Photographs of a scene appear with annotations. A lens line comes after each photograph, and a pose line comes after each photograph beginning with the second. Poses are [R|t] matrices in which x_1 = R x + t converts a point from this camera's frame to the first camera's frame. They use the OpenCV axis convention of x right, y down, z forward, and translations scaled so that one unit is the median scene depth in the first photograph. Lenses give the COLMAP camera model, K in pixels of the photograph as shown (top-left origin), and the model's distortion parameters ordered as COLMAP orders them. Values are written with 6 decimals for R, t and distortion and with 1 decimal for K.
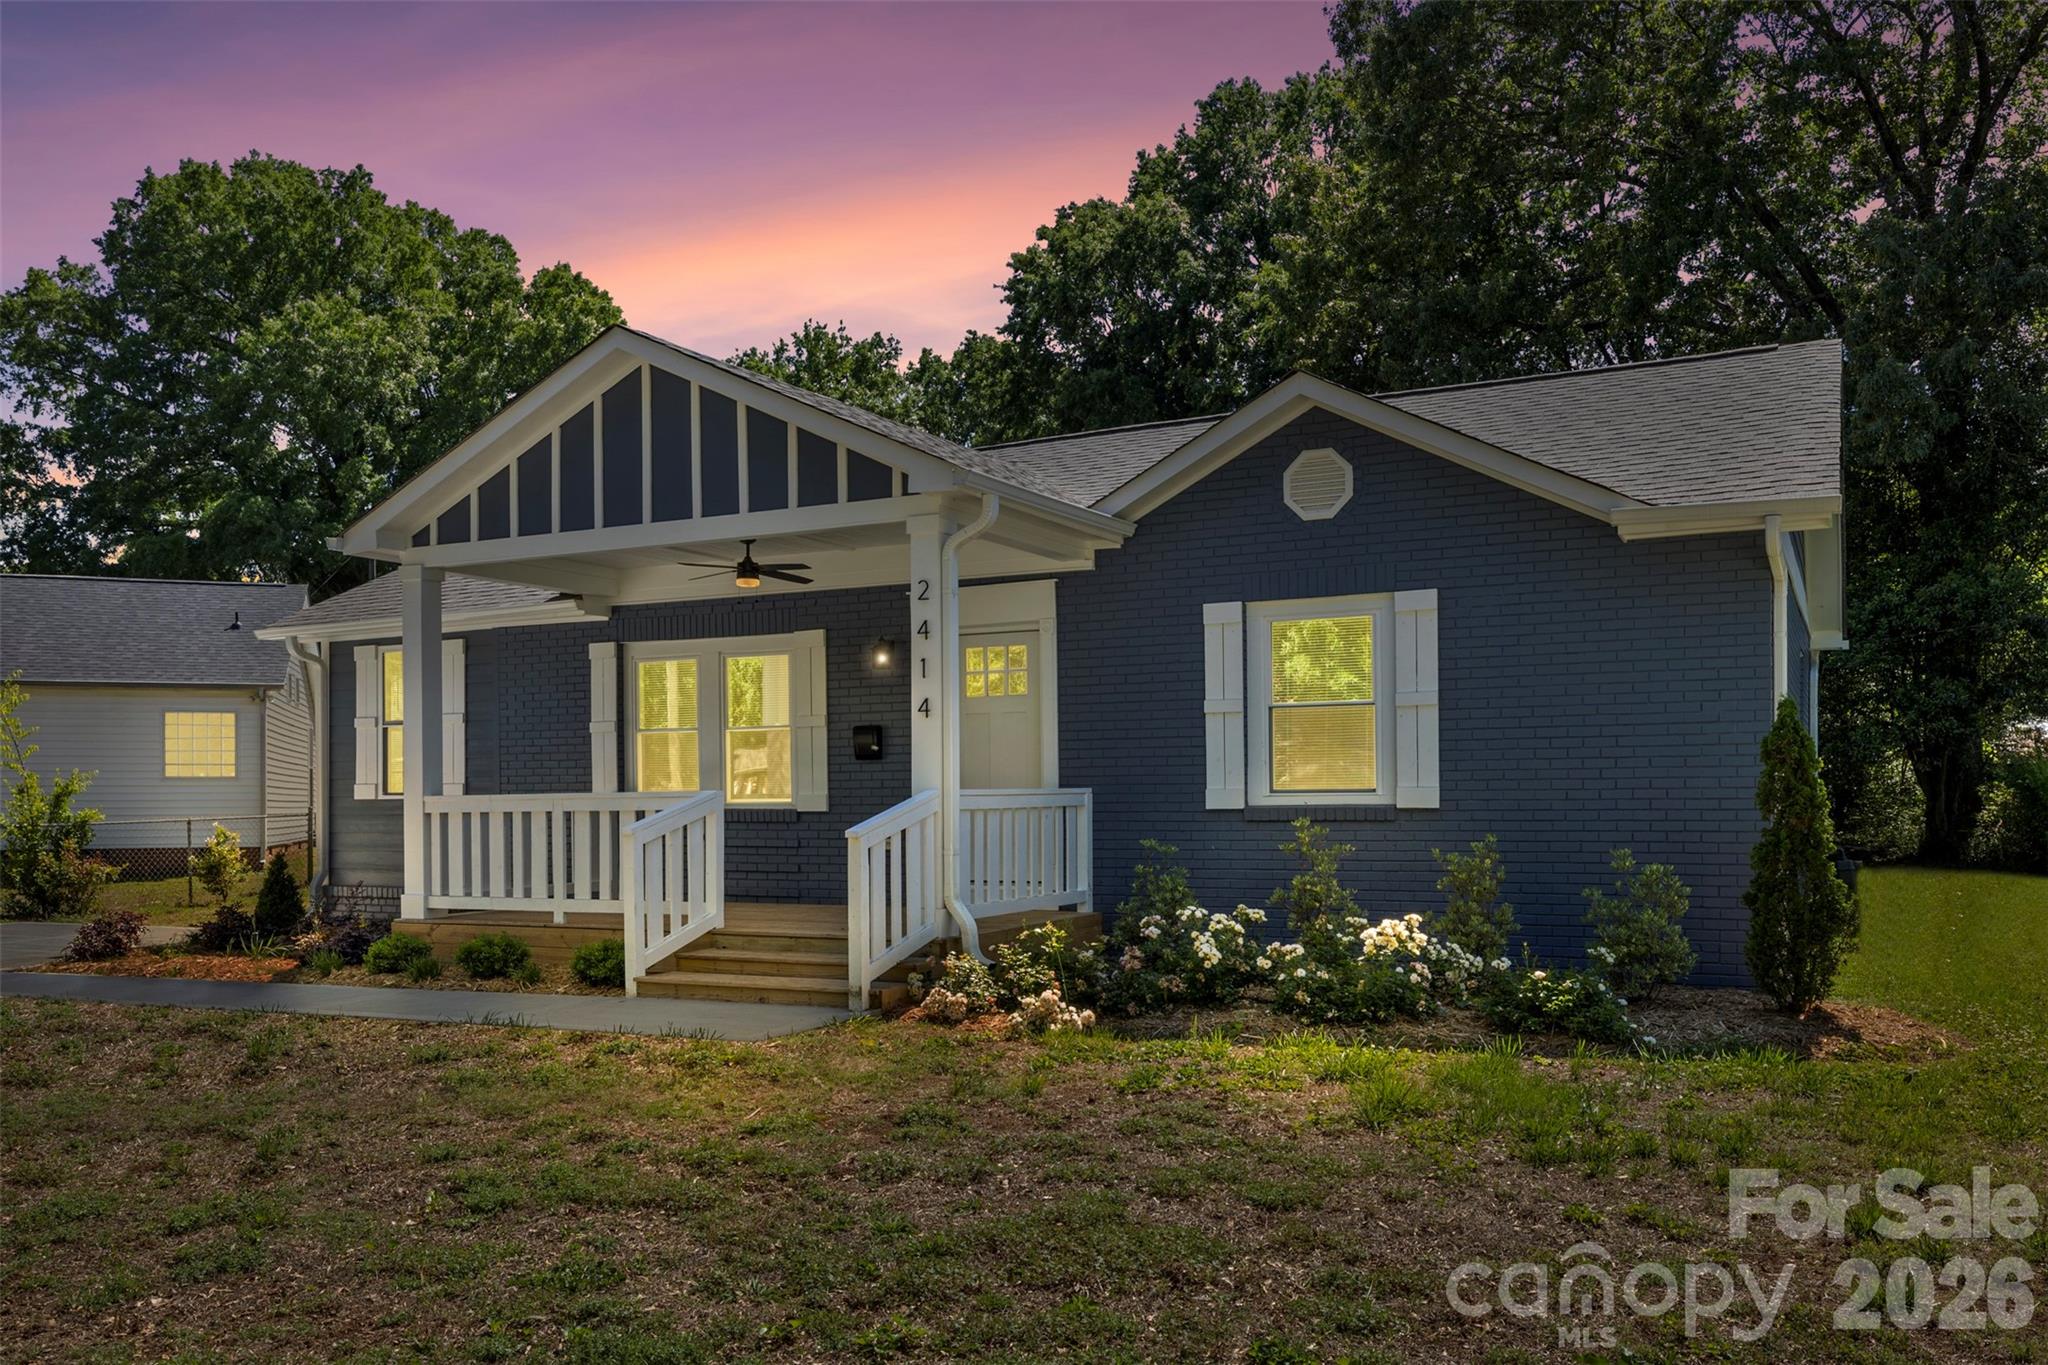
lens RADIAL K [[1629.6, 0, 990.7], [0, 1629.6, 782.0], [0, 0, 1]] dist [0.010286, -0.011906]
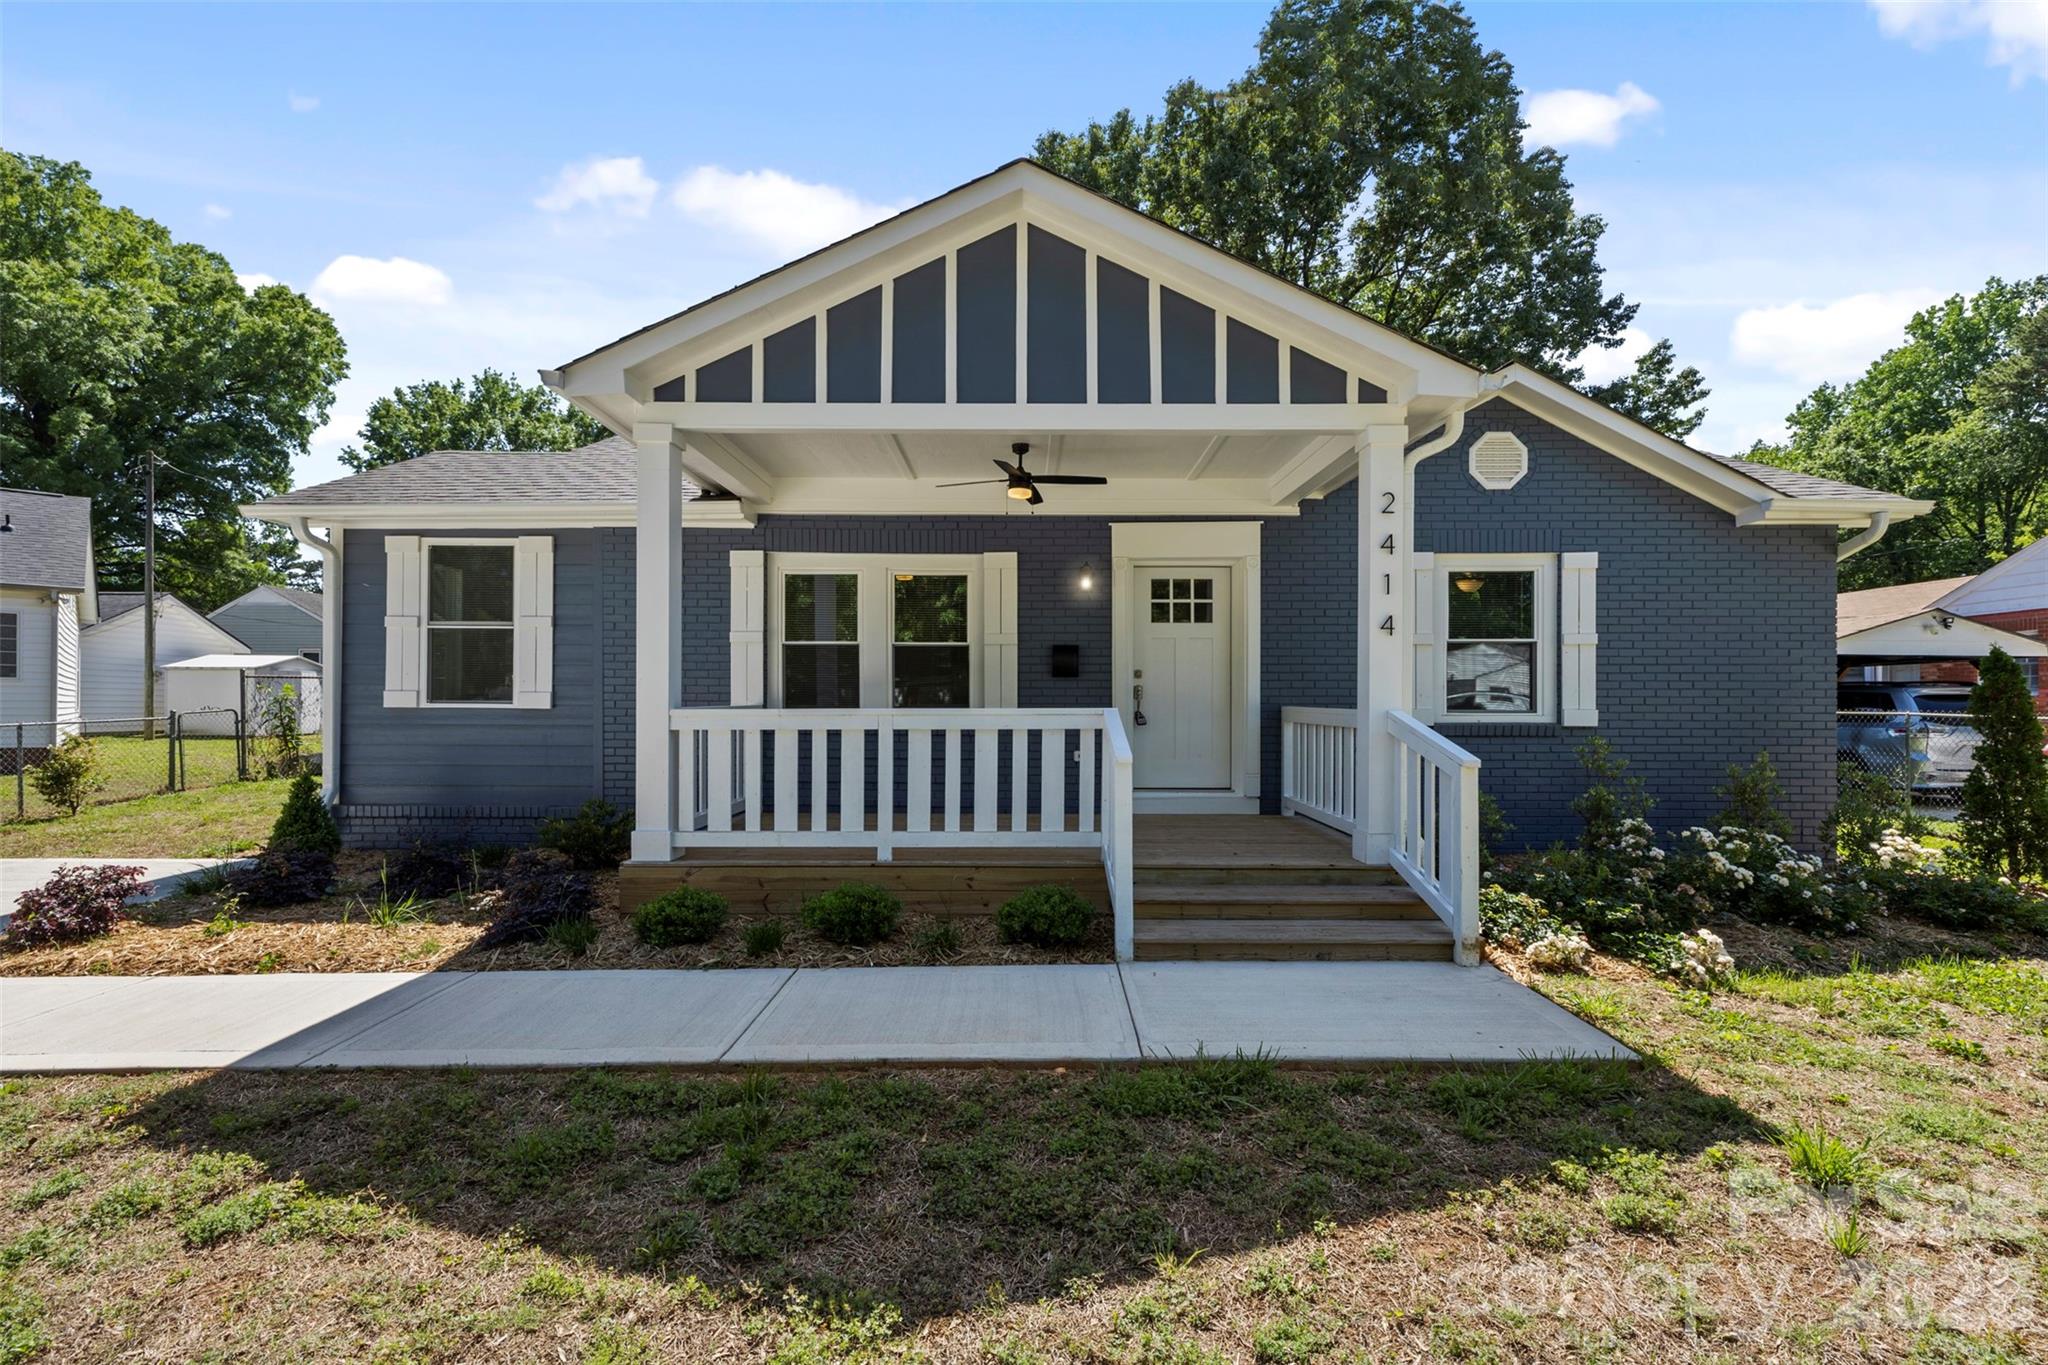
lens RADIAL K [[906.9, 0, 1019.7], [0, 906.9, 694.0], [0, 0, 1]] dist [0.016530, -0.004295]
pose [[0.891254, 0.014992, 0.453256, -0.439761], [-0.015017, 0.999881, -0.003544, 0.000051], [-0.453255, -0.003647, 0.891373, 0.572599]]
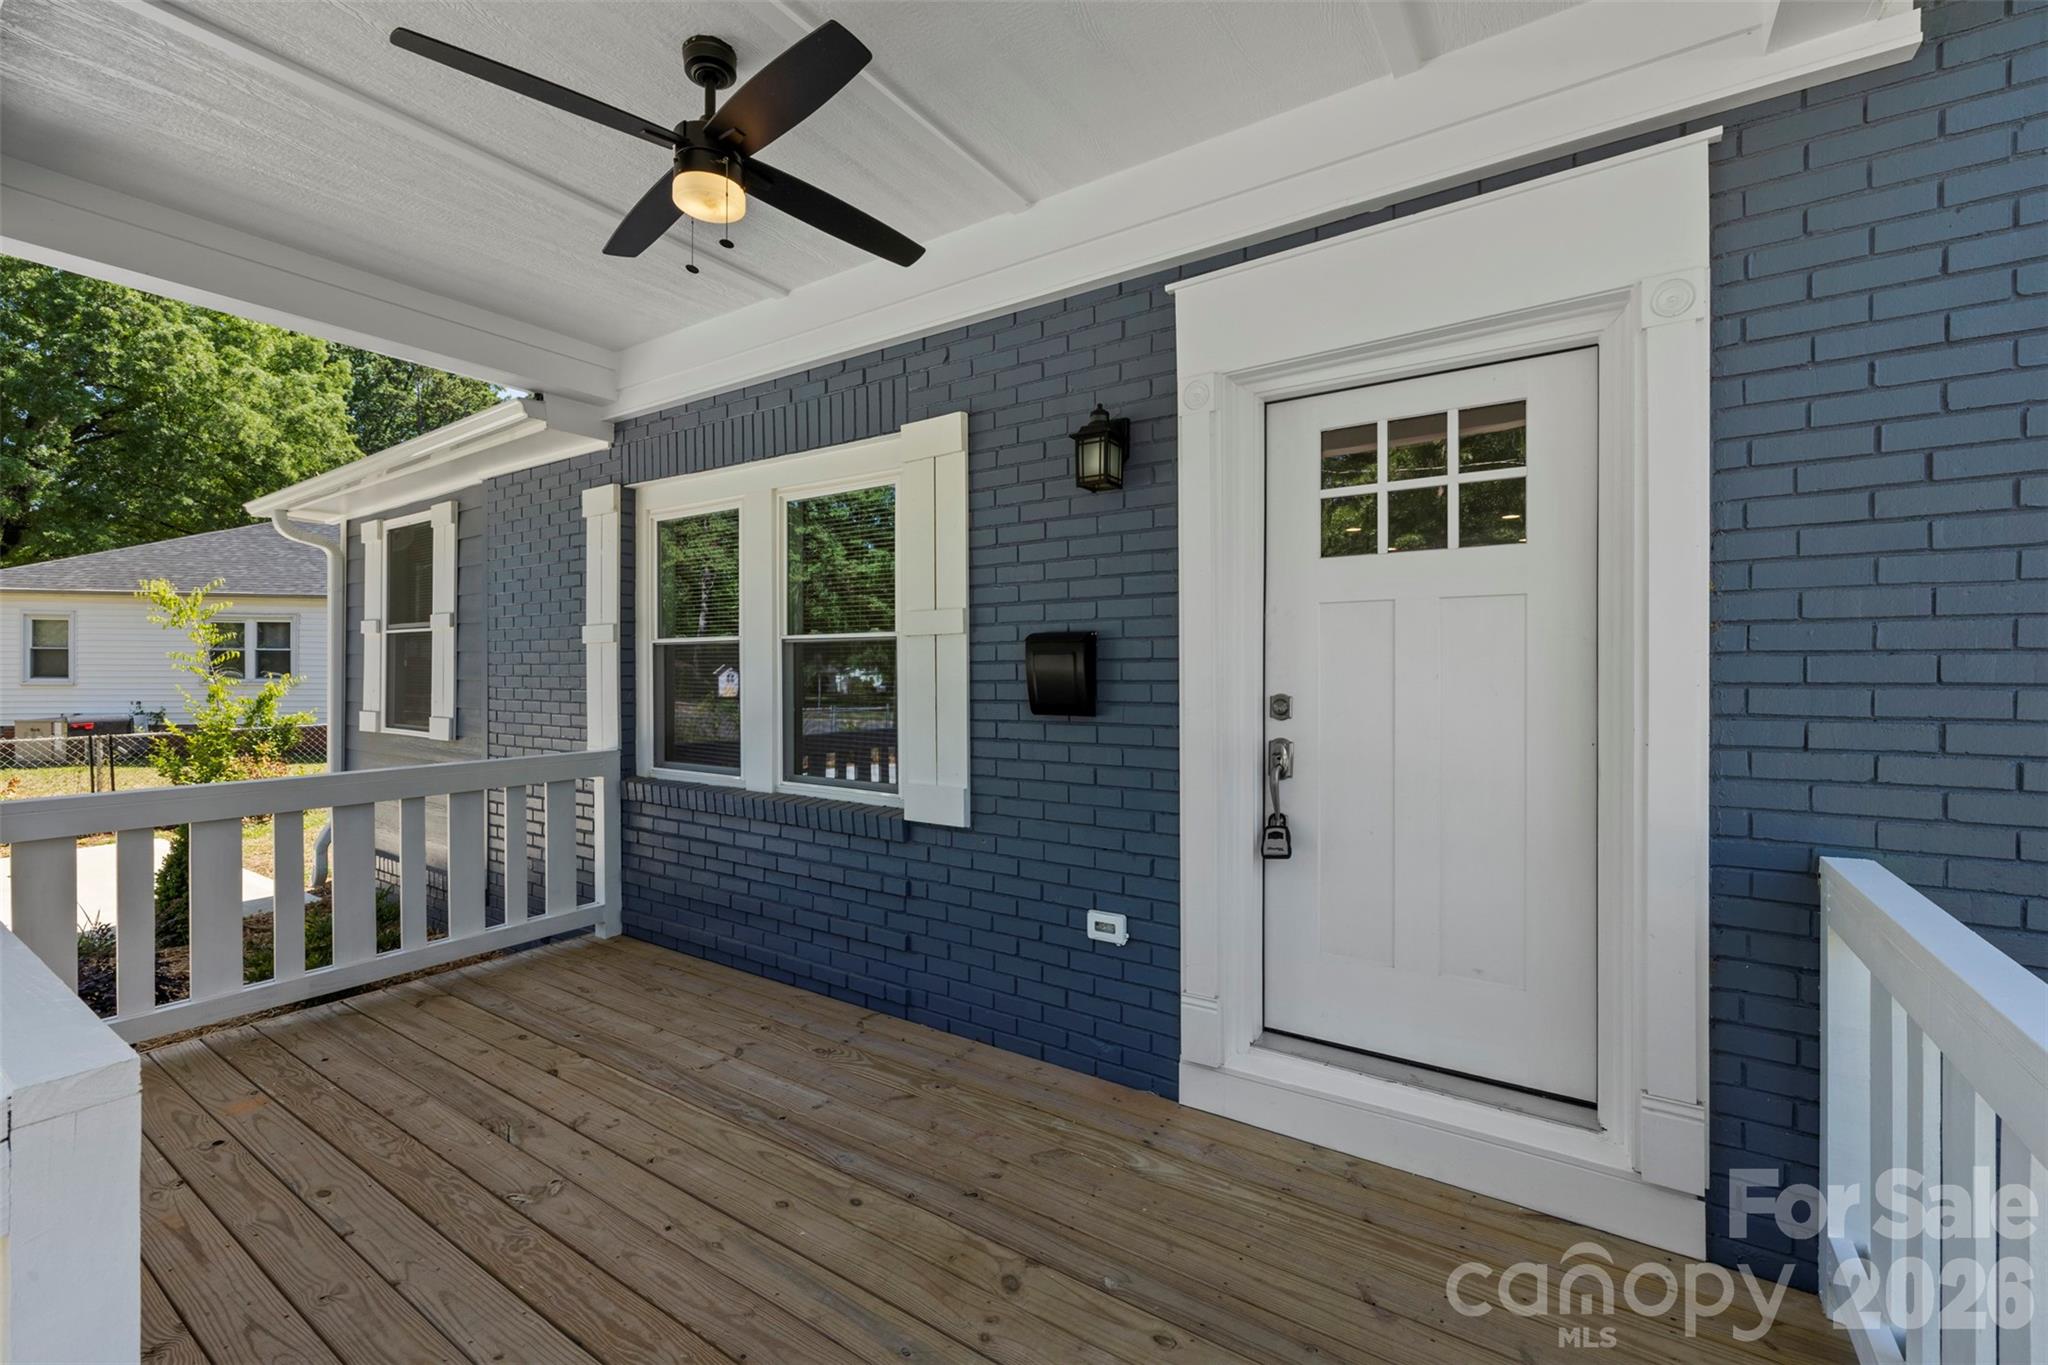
lens RADIAL K [[864.9, 0, 1017.7], [0, 864.9, 672.5], [0, 0, 1]] dist [0.003481, -0.001747]
pose [[0.993540, 0.009917, -0.113050, -0.073224], [-0.008957, 0.999919, 0.008991, -0.031089], [0.113130, -0.007921, 0.993549, 0.927056]]
